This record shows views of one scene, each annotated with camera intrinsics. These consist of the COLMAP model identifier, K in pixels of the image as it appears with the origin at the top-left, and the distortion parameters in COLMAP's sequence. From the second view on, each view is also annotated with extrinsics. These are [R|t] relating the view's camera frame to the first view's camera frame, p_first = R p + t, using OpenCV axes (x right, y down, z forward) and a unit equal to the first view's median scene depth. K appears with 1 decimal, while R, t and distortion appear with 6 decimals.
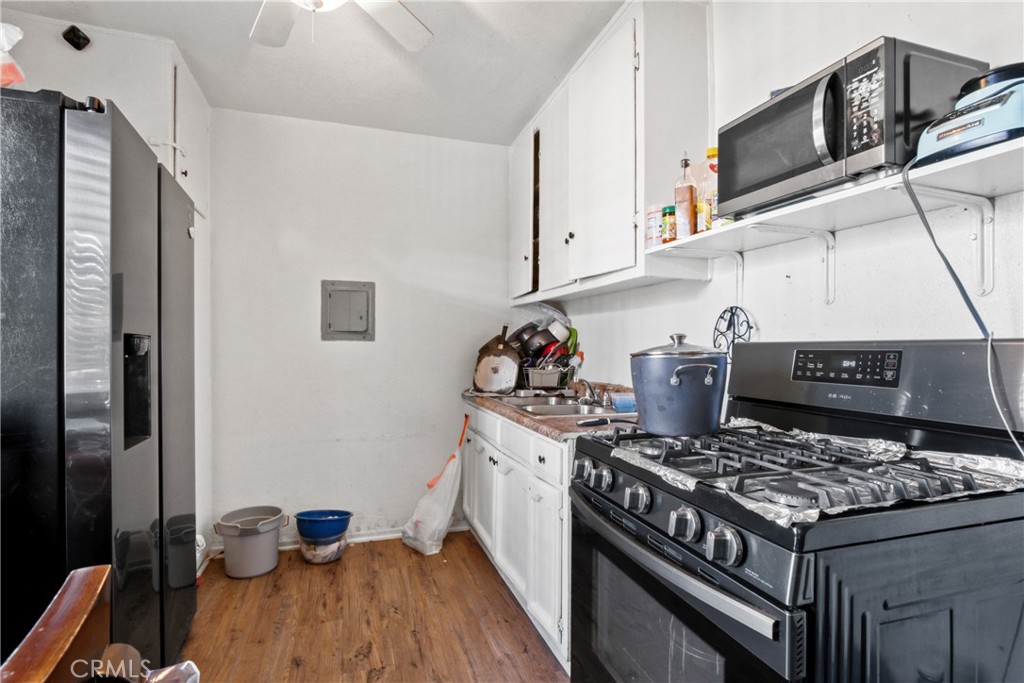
lens RADIAL K [[482.0, 0, 490.5], [0, 482.0, 344.8], [0, 0, 1]] dist [-0.009587, 0.000496]
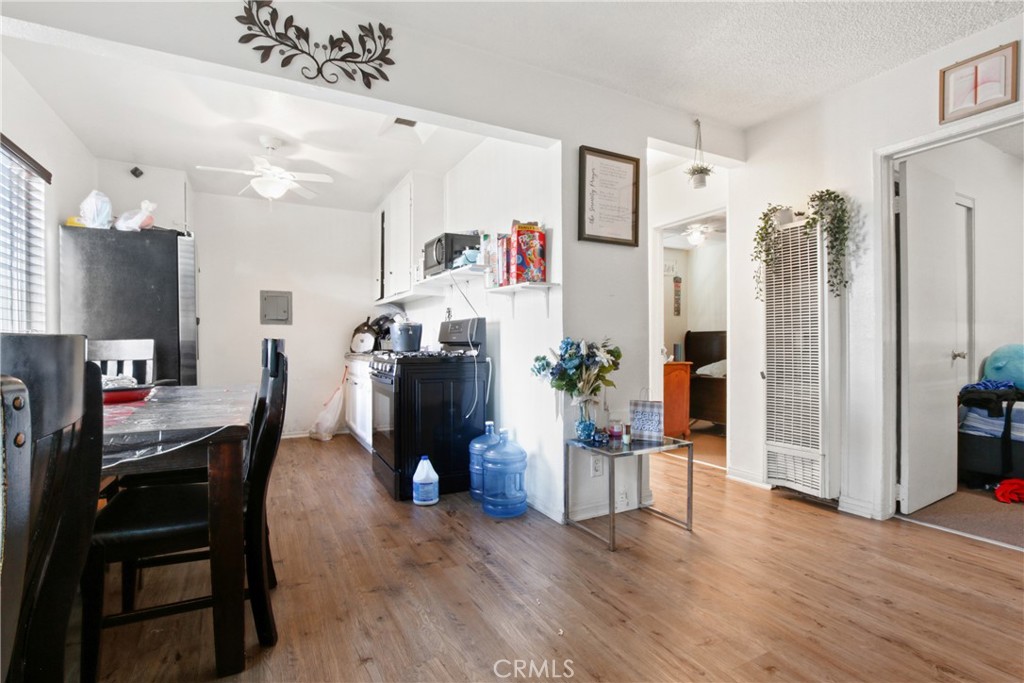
lens RADIAL K [[482.0, 0, 490.5], [0, 482.0, 344.8], [0, 0, 1]] dist [-0.009587, 0.000496]
pose [[0.986037, -0.006553, 0.166399, 0.198051], [0.005188, 0.999949, 0.008640, 0.057965], [-0.166447, -0.007656, 0.986021, -0.935895]]
